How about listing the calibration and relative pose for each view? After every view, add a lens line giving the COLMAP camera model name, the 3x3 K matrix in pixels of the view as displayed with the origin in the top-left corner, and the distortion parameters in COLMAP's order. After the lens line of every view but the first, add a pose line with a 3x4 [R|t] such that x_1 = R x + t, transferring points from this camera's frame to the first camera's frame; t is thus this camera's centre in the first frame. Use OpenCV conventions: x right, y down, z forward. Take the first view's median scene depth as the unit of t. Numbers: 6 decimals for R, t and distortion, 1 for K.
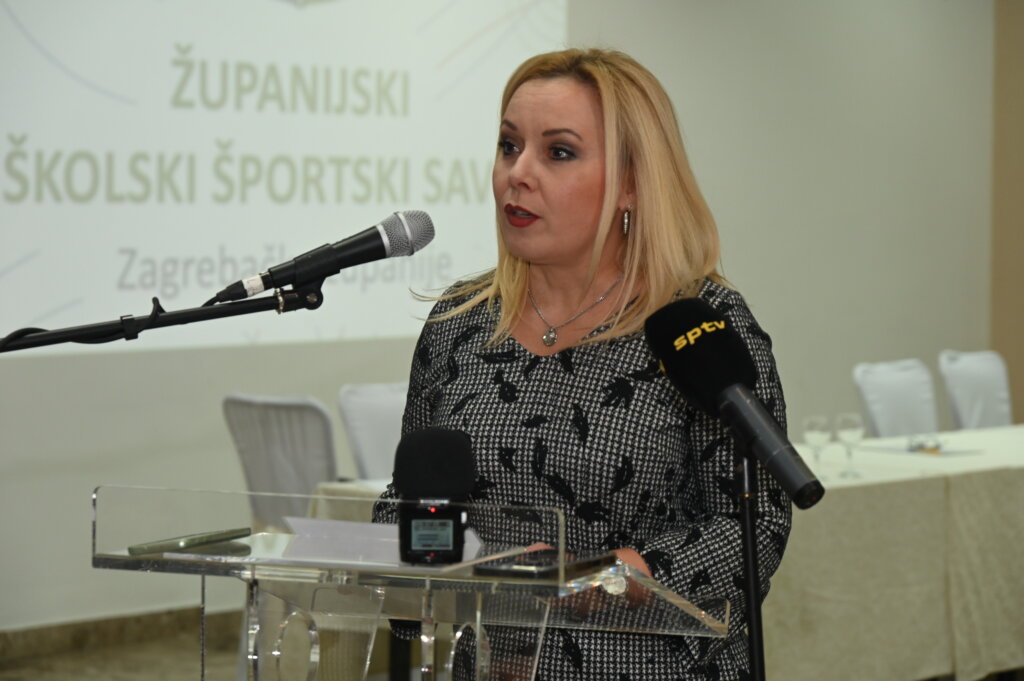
lens RADIAL K [[3071.6, 0, 512.0], [0, 3071.6, 340.5], [0, 0, 1]] dist [0.022601, 0.166571]
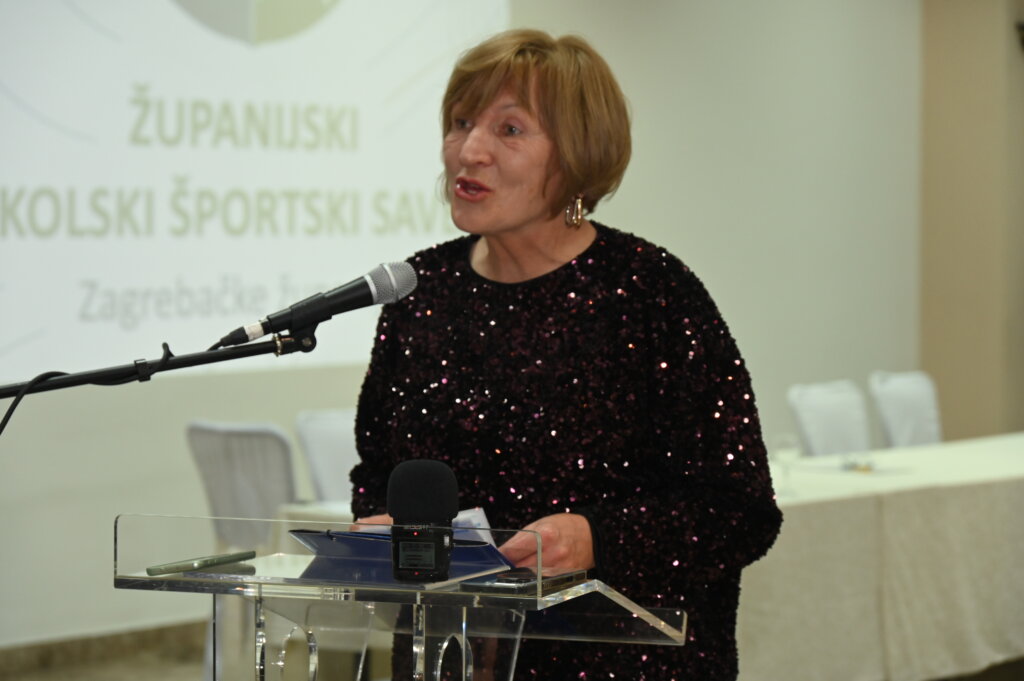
lens RADIAL K [[3054.2, 0, 512.0], [0, 3054.2, 340.5], [0, 0, 1]] dist [0.086760, 0.459928]
pose [[0.999721, -0.008529, 0.022049, -0.015491], [0.008665, 0.999944, -0.006099, -0.007002], [-0.021996, 0.006288, 0.999738, -0.100141]]
